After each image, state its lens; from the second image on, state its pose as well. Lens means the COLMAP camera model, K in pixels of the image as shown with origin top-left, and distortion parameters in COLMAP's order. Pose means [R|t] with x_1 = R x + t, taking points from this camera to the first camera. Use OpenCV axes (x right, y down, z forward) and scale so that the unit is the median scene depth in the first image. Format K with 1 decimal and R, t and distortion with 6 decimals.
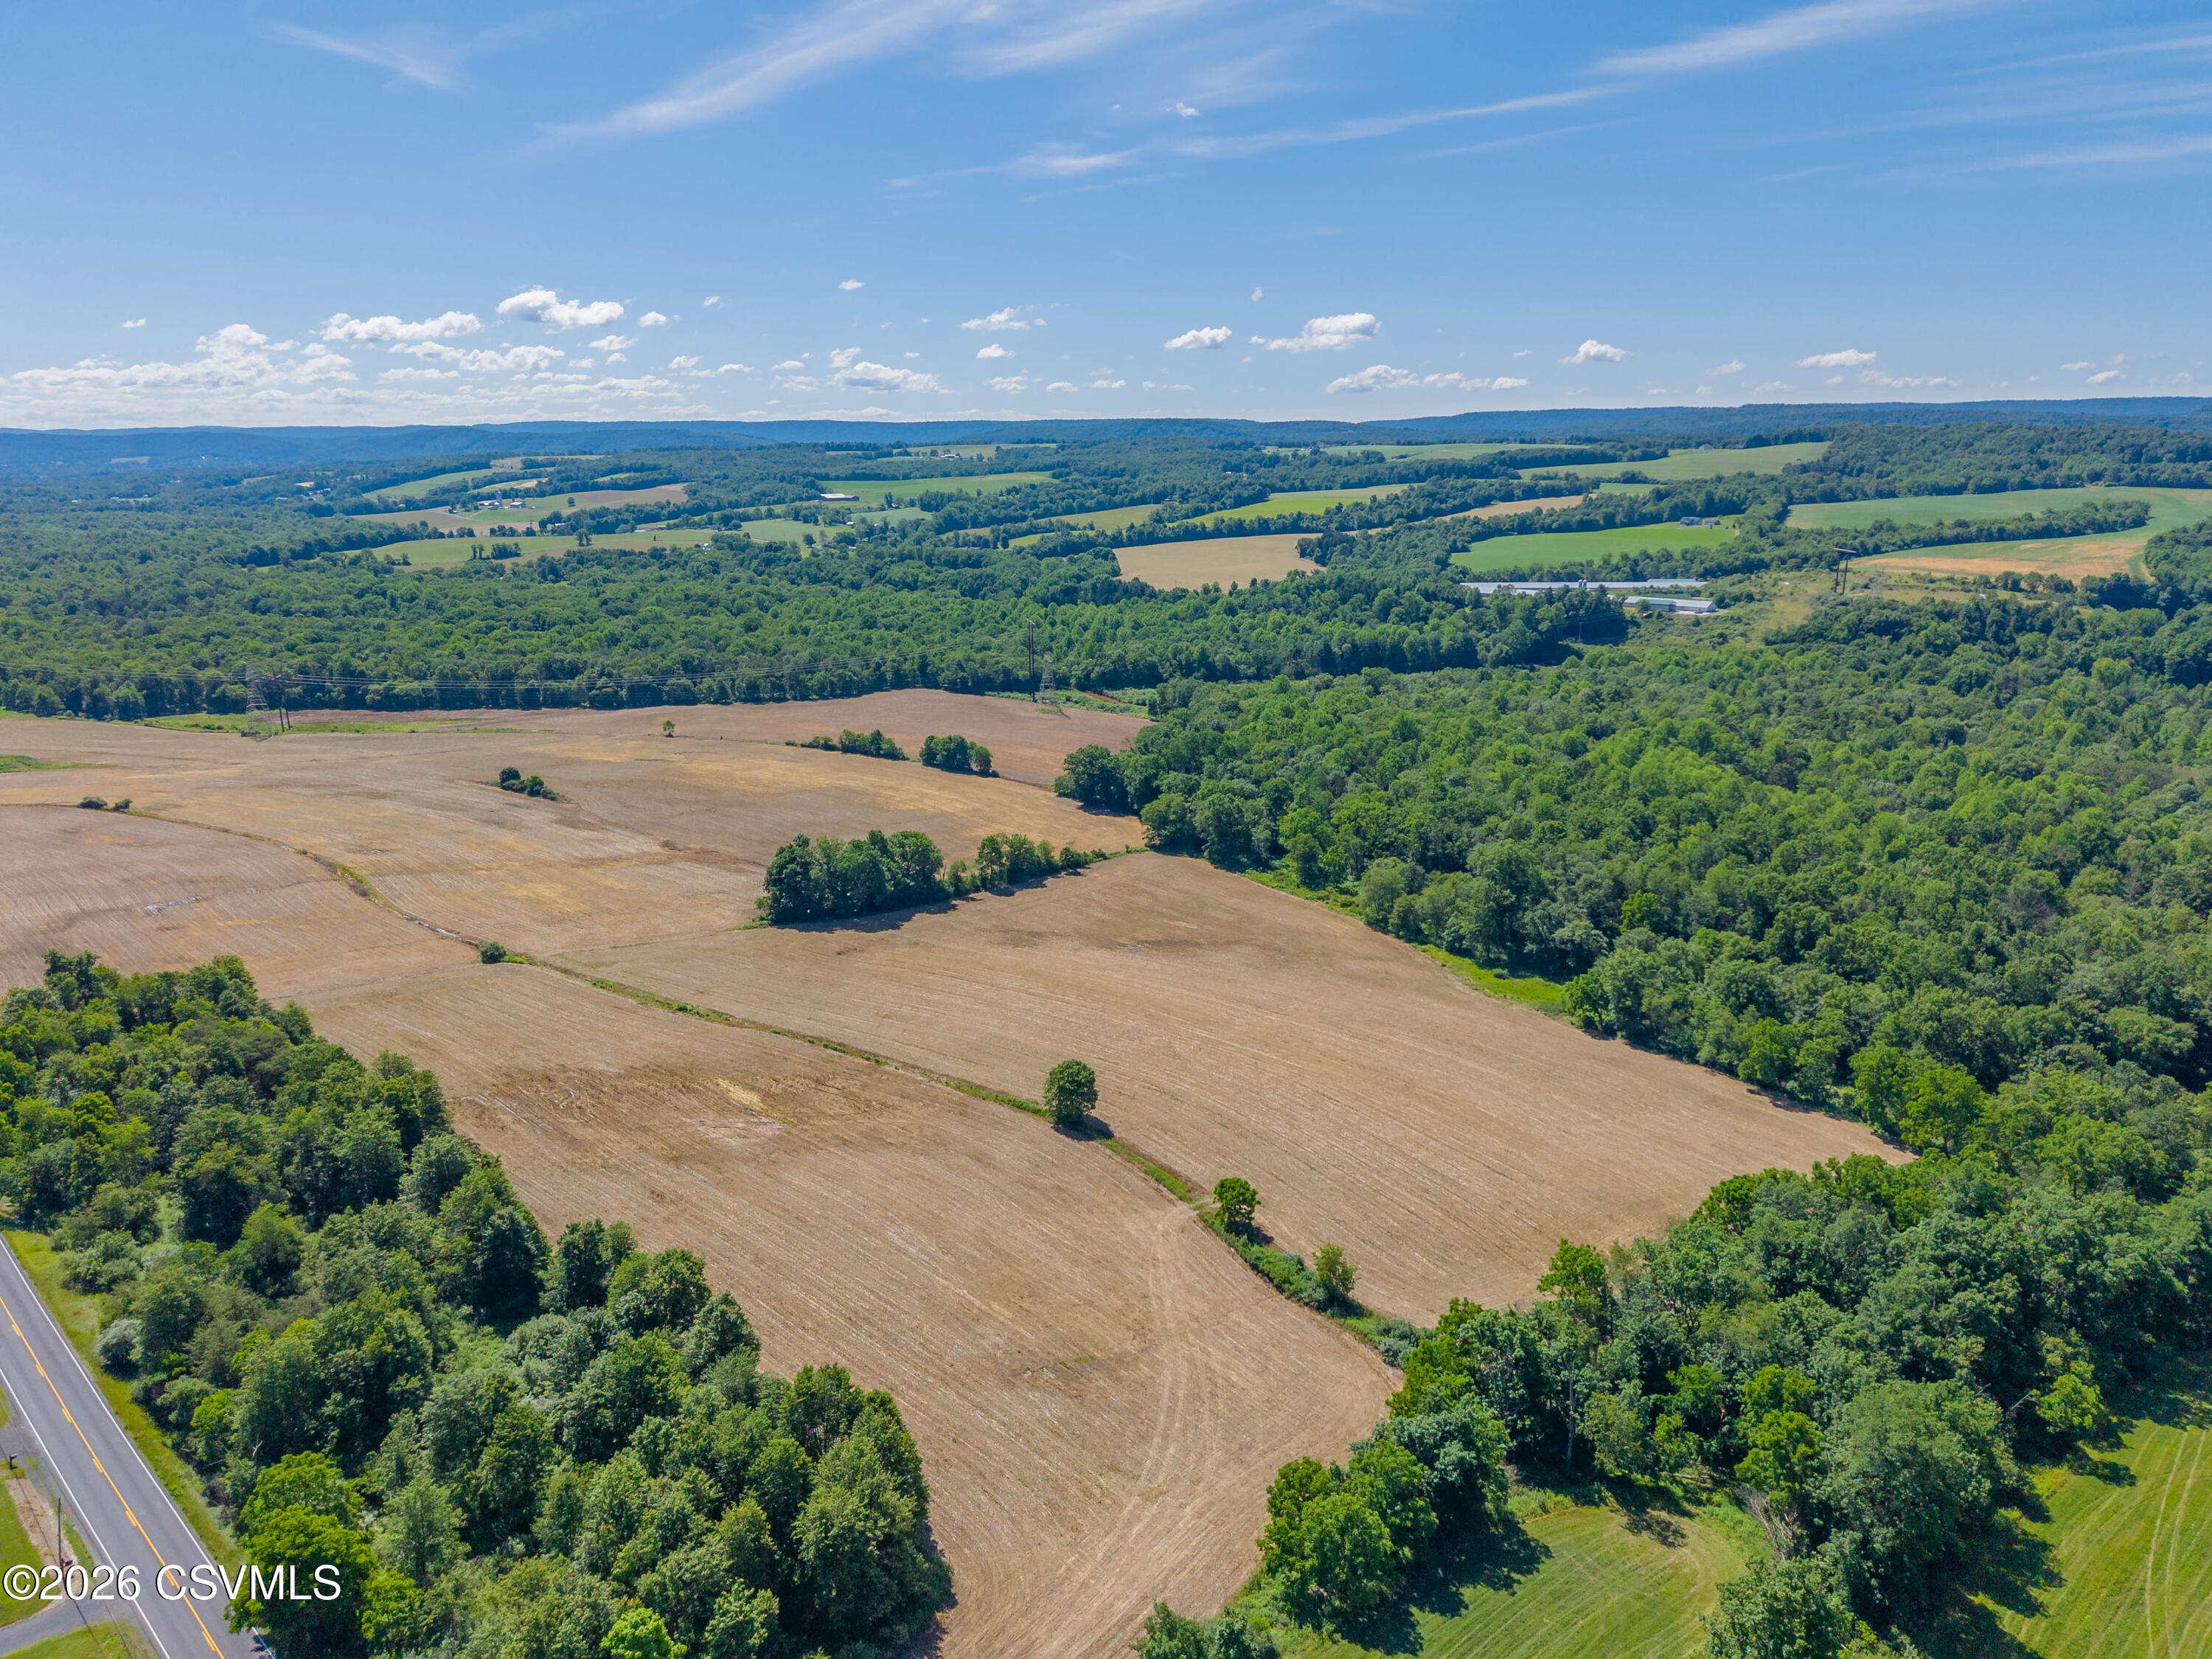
lens RADIAL K [[1502.1, 0, 1107.2], [0, 1502.1, 834.1], [0, 0, 1]] dist [0.030834, -0.033464]
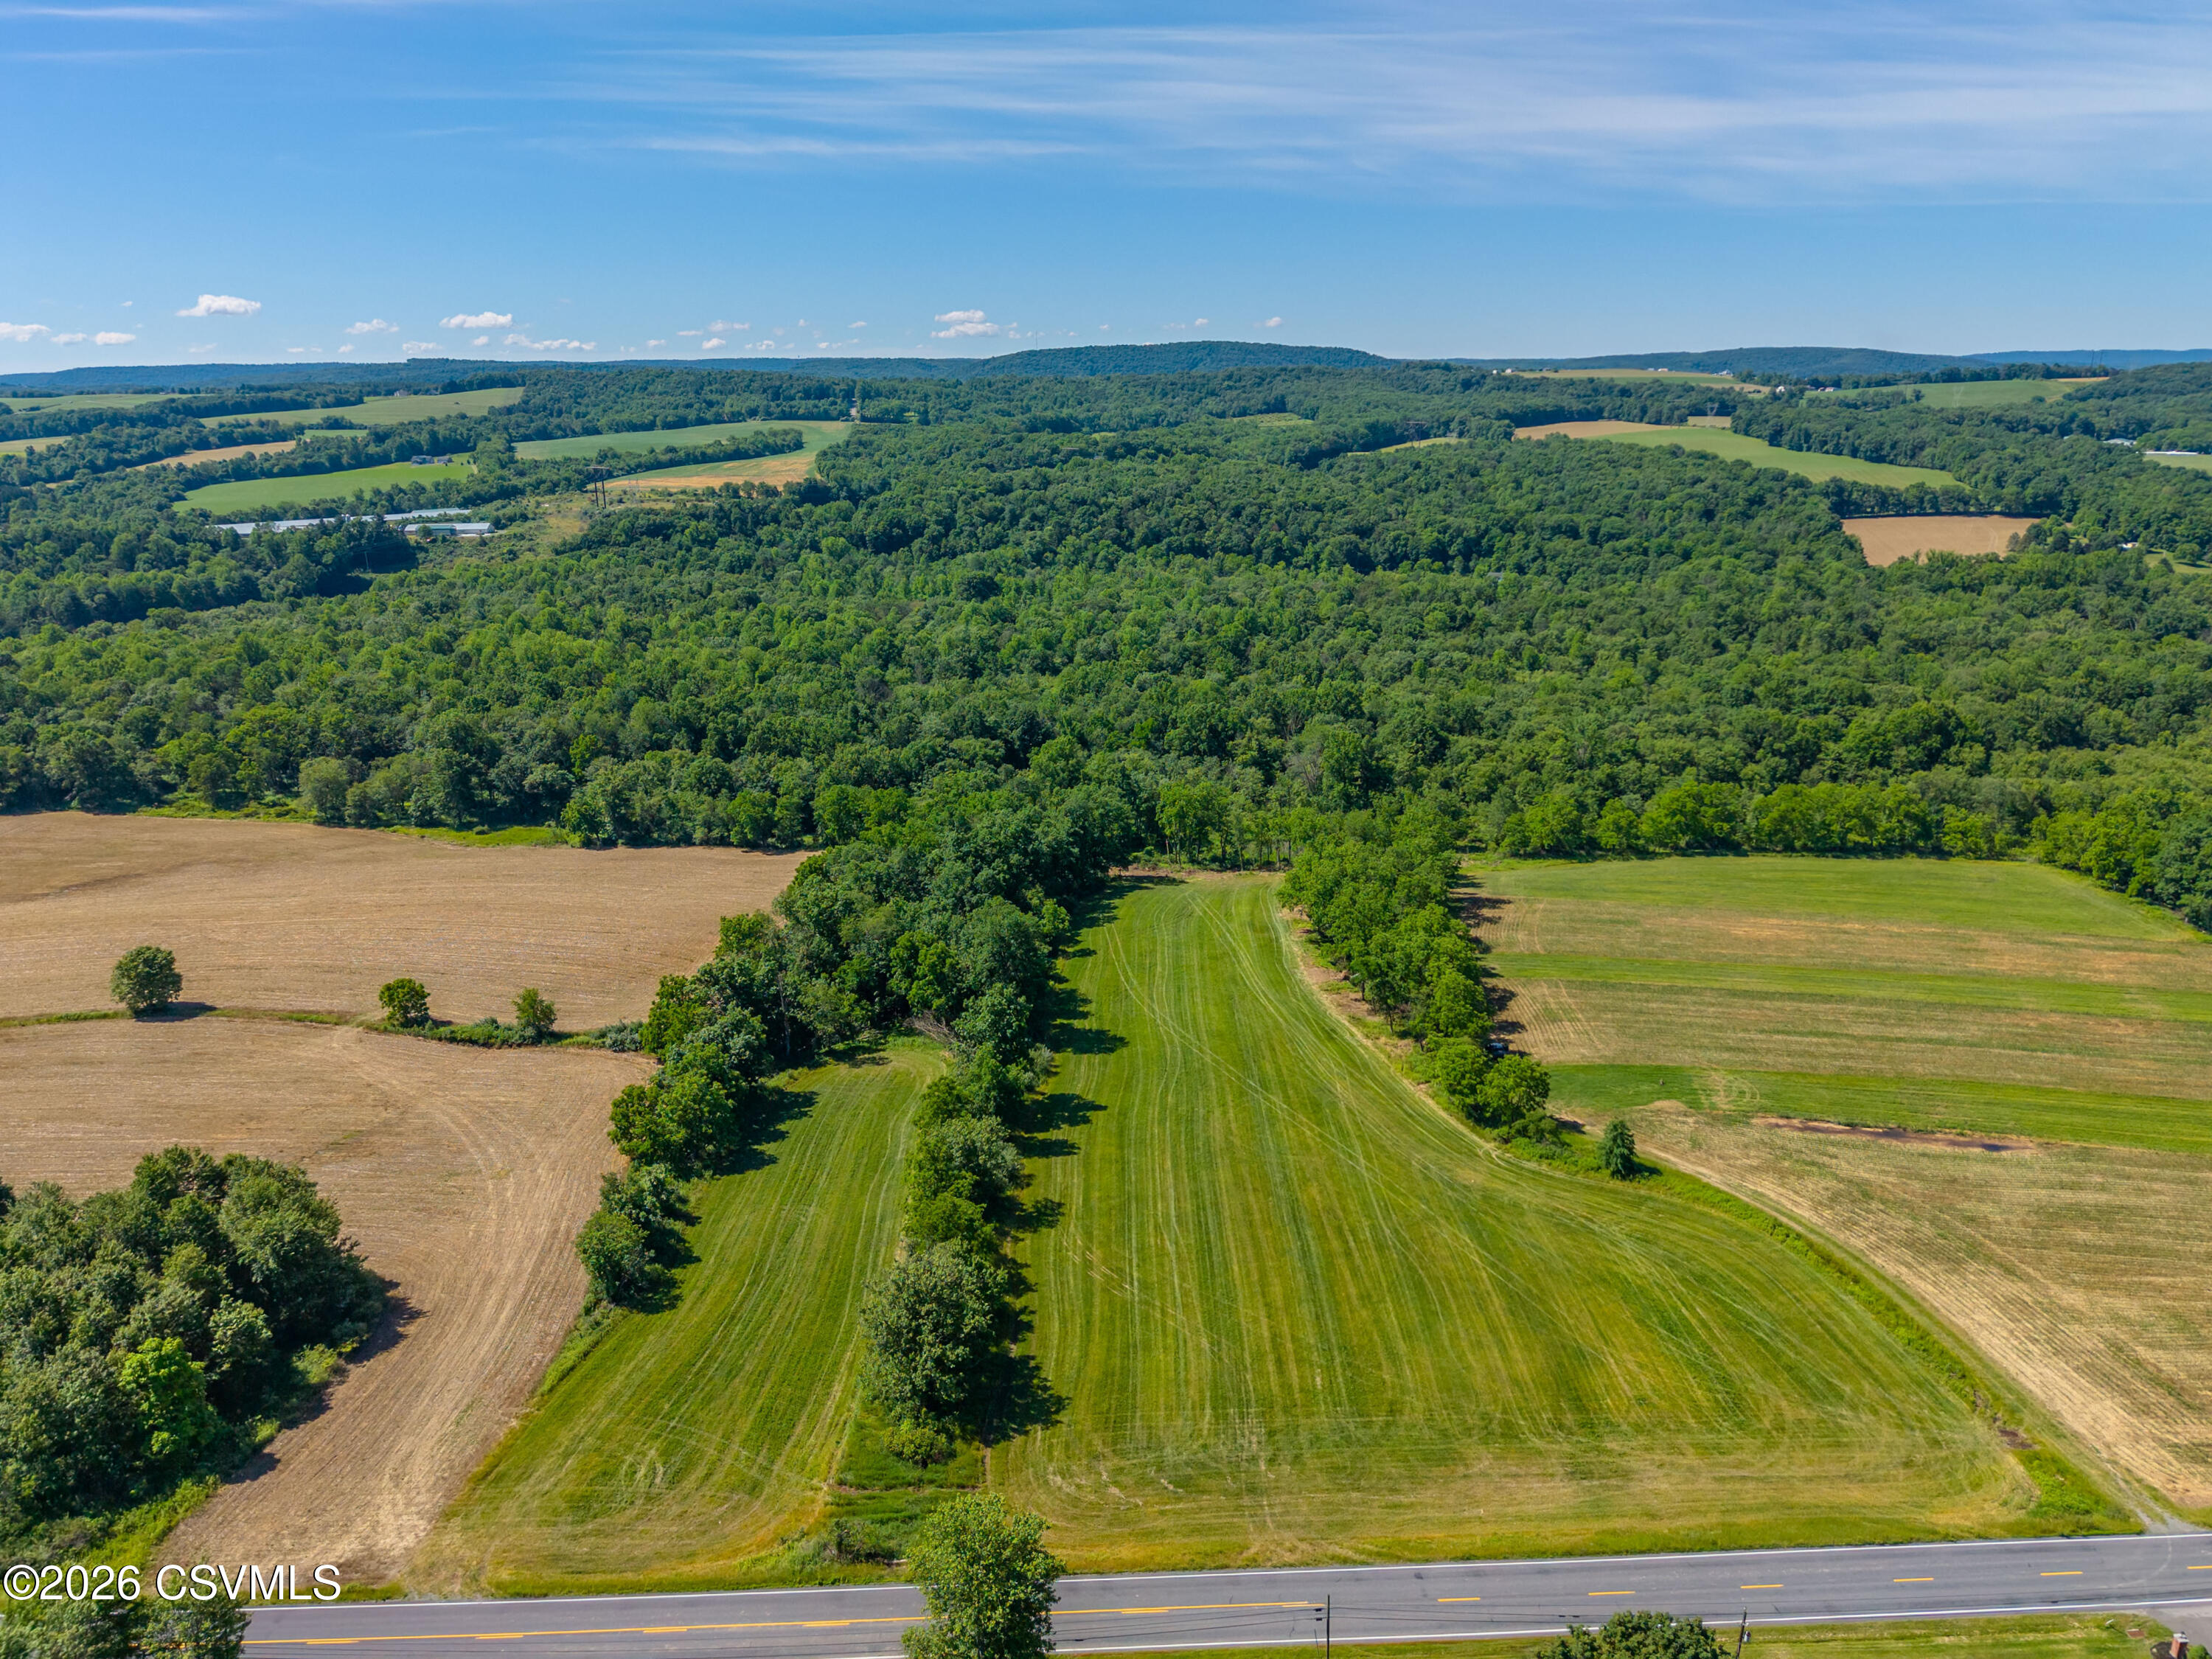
lens RADIAL K [[1502.1, 0, 1107.2], [0, 1502.1, 834.1], [0, 0, 1]] dist [0.030834, -0.033464]
pose [[0.689616, -0.210777, 0.692823, -0.185099], [0.194590, 0.975454, 0.103072, 0.079301], [-0.697542, 0.063736, 0.713704, -0.060704]]
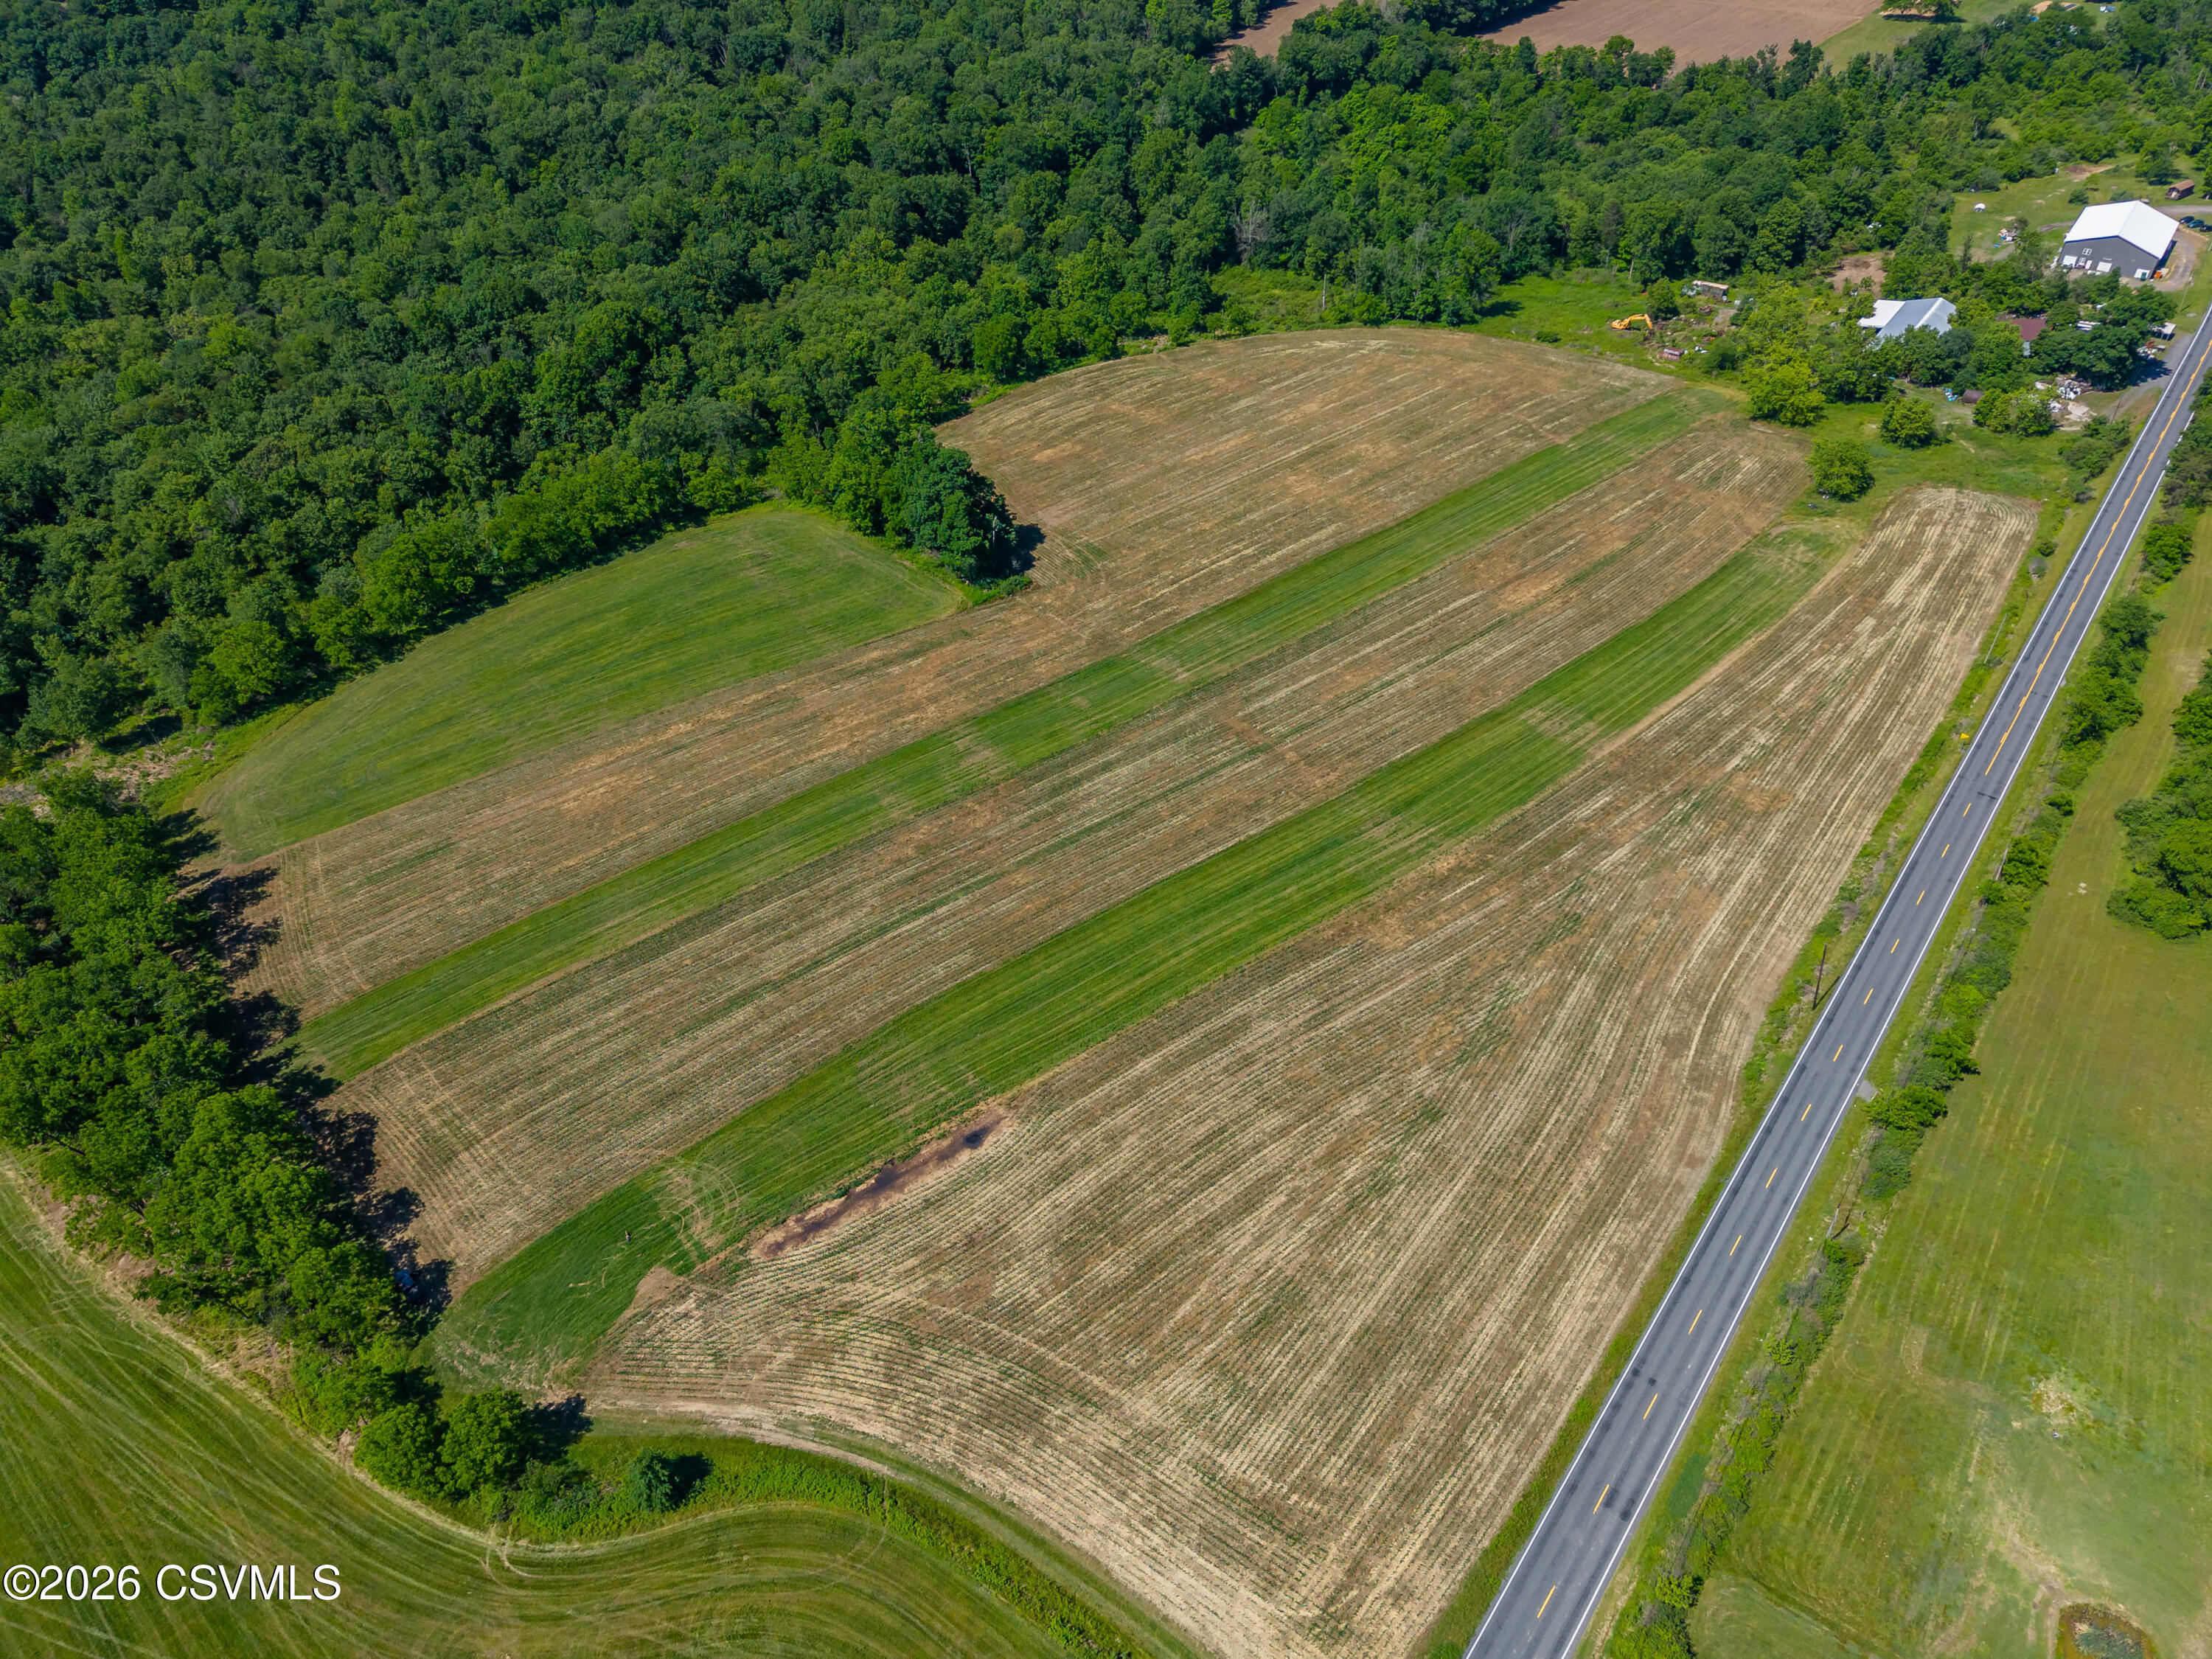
lens RADIAL K [[1502.1, 0, 1107.2], [0, 1502.1, 834.1], [0, 0, 1]] dist [0.030834, -0.033464]
pose [[-0.092047, -0.650126, 0.754231, 0.075003], [0.264118, 0.714375, 0.648005, -0.087932], [-0.960088, 0.258853, 0.105953, -0.009794]]
